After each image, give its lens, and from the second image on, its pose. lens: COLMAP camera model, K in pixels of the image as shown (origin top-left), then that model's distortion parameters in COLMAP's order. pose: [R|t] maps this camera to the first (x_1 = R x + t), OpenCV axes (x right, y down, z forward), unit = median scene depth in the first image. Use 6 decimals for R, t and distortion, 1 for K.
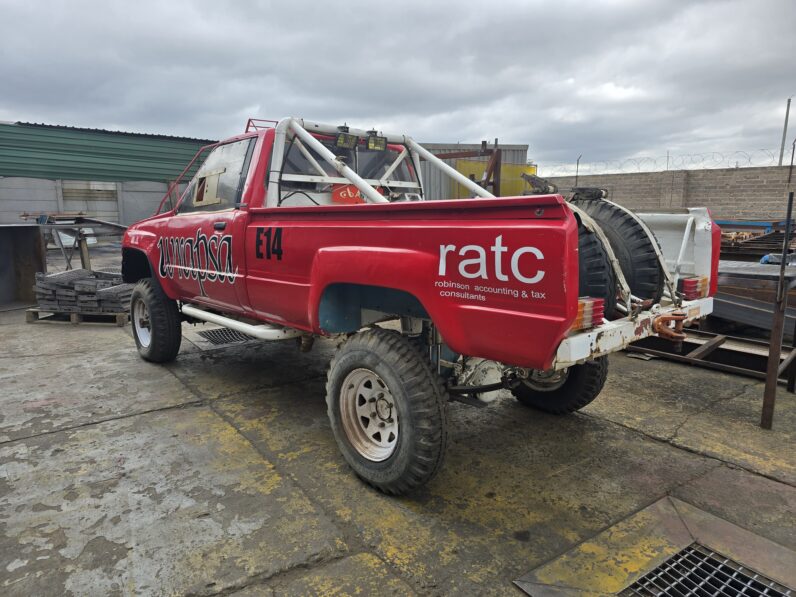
lens RADIAL K [[544.7, 0, 398.8], [0, 544.7, 293.1], [0, 0, 1]] dist [0.003036, -0.002473]
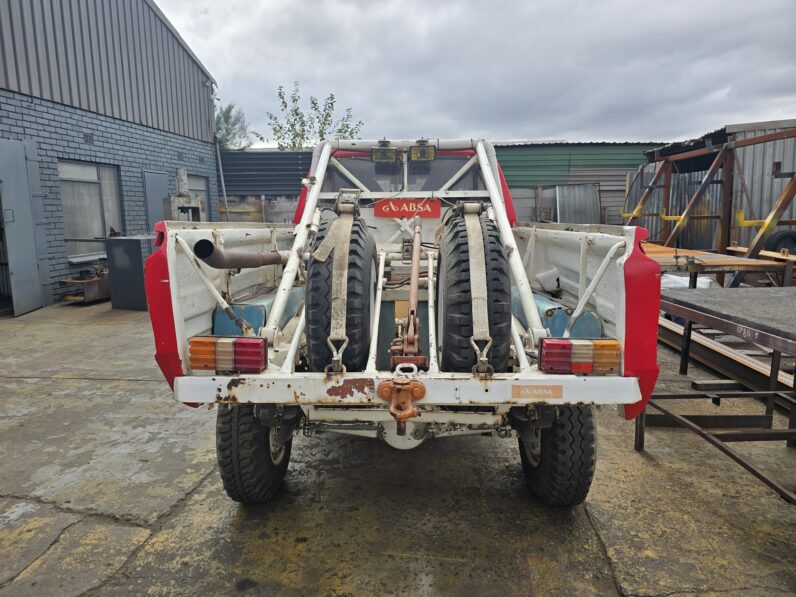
lens RADIAL K [[539.5, 0, 370.0], [0, 539.5, 299.8], [0, 0, 1]] dist [0.038754, 0.001119]
pose [[0.682889, 0.094230, -0.724419, 0.683091], [-0.087593, 0.995053, 0.046861, -0.067366], [0.725252, 0.031453, 0.687765, 0.343280]]
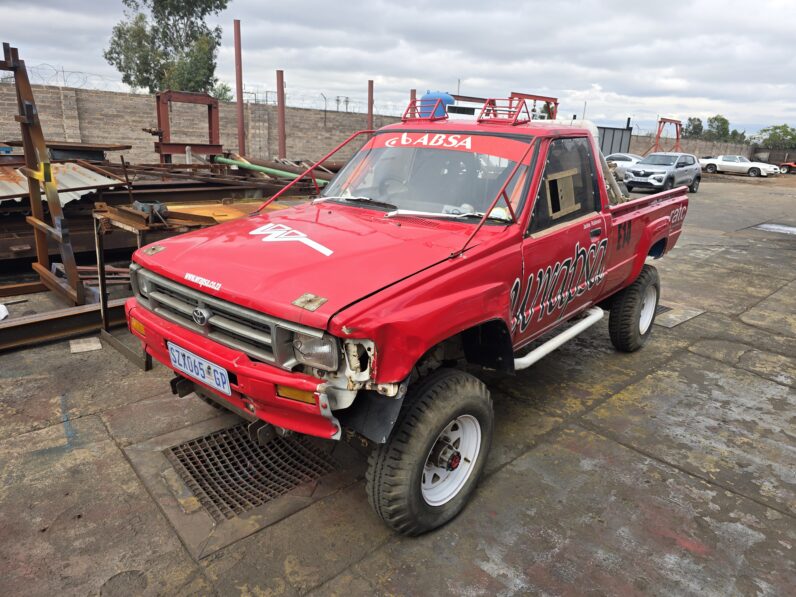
lens RADIAL K [[544.7, 0, 398.8], [0, 544.7, 293.1], [0, 0, 1]] dist [0.003036, -0.002473]
pose [[-0.121399, -0.296765, 0.947203, -1.305716], [0.108569, 0.944565, 0.309853, -0.381108], [-0.986648, 0.140453, -0.082449, 1.532668]]
